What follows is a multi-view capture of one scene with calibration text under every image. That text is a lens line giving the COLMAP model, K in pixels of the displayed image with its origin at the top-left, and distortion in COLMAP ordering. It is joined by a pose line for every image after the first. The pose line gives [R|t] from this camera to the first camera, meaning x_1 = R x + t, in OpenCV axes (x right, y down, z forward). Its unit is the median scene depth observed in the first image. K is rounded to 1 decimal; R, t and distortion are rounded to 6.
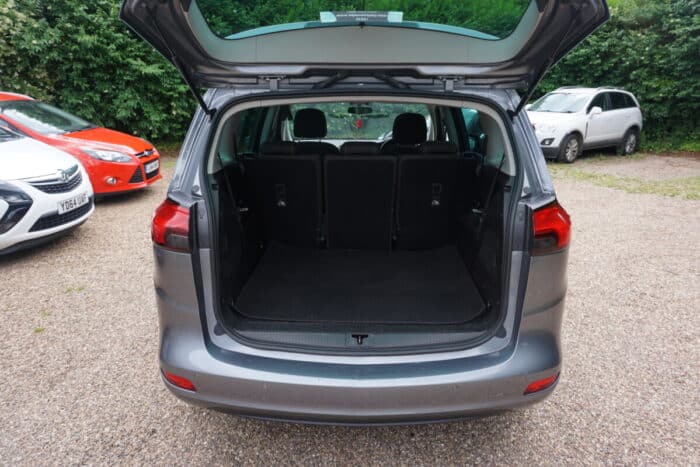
lens RADIAL K [[467.3, 0, 349.0], [0, 467.3, 228.9], [0, 0, 1]] dist [-0.037963, 0.030305]
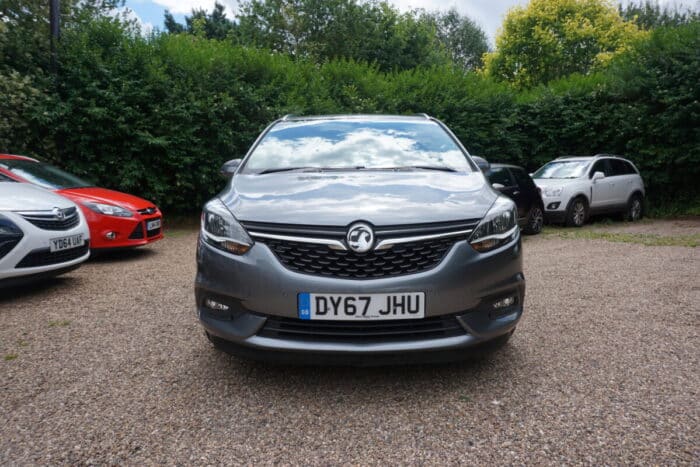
lens RADIAL K [[467.3, 0, 349.4], [0, 467.3, 234.9], [0, 0, 1]] dist [-0.037963, 0.030305]
pose [[0.999788, -0.020460, 0.002119, -0.019721], [0.020497, 0.982365, -0.185848, 0.077932], [0.001721, 0.185852, 0.982576, 0.055945]]
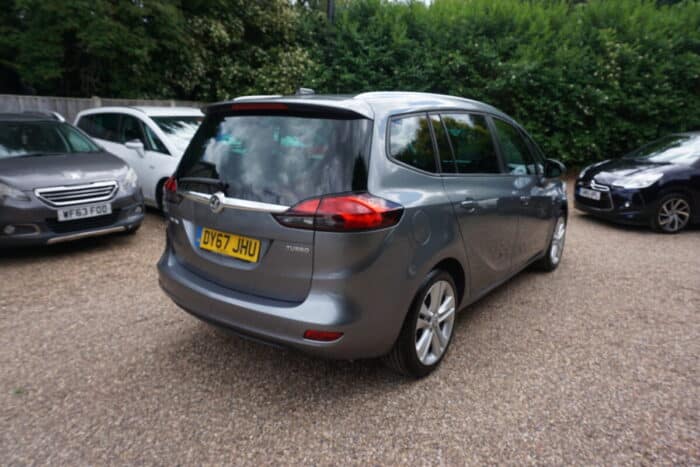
lens RADIAL K [[467.3, 0, 352.6], [0, 467.3, 233.2], [0, 0, 1]] dist [-0.037963, 0.030305]
pose [[0.807050, 0.142017, -0.573150, 0.309193], [-0.172446, 0.985018, 0.001251, 0.012052], [0.564741, 0.097828, 0.819449, -0.002125]]
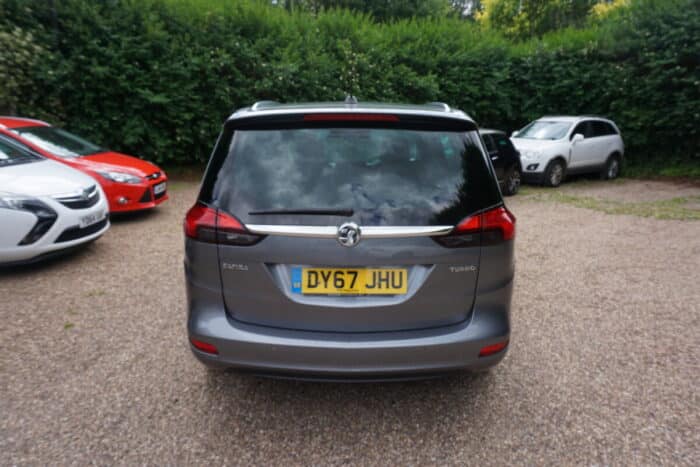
lens RADIAL K [[467.3, 0, 349.2], [0, 467.3, 232.7], [0, 0, 1]] dist [-0.037963, 0.030305]
pose [[0.999966, 0.001126, 0.008179, 0.003977], [-0.000729, 0.998830, -0.048353, 0.021012], [-0.008224, 0.048345, 0.998797, -0.070588]]
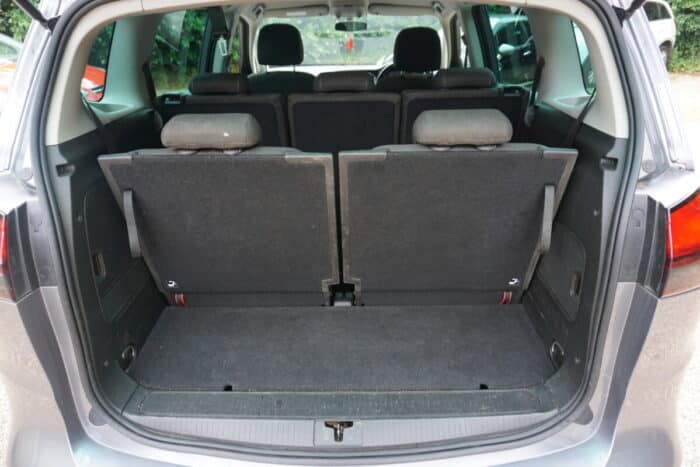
lens RADIAL K [[467.3, 0, 349.1], [0, 467.3, 235.4], [0, 0, 1]] dist [-0.037963, 0.030305]
pose [[0.999806, -0.018787, -0.005994, 0.010731], [0.019516, 0.986246, 0.164126, -0.023618], [0.002829, -0.164211, 0.986421, 0.112469]]
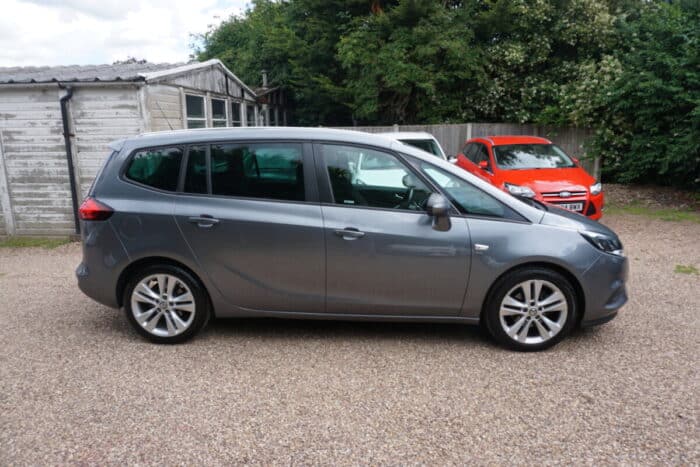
lens RADIAL K [[467.3, 0, 352.9], [0, 467.3, 232.2], [0, 0, 1]] dist [-0.037963, 0.030305]
pose [[-0.024900, 0.188794, -0.981701, 0.641804], [-0.267643, 0.944898, 0.188505, -0.158144], [0.963196, 0.267439, 0.027002, 0.557595]]
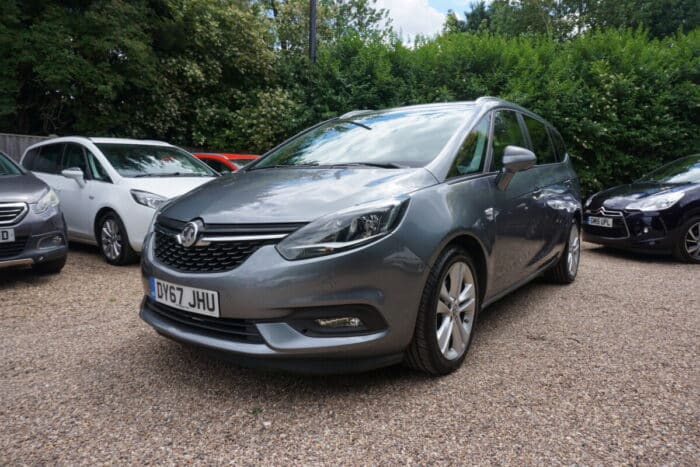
lens RADIAL K [[467.3, 0, 351.9], [0, 467.3, 233.3], [0, 0, 1]] dist [-0.037963, 0.030305]
pose [[0.808145, 0.049632, -0.586889, 0.268124], [-0.153136, 0.979880, -0.128001, 0.048028], [0.568728, 0.193317, 0.799486, 0.156349]]
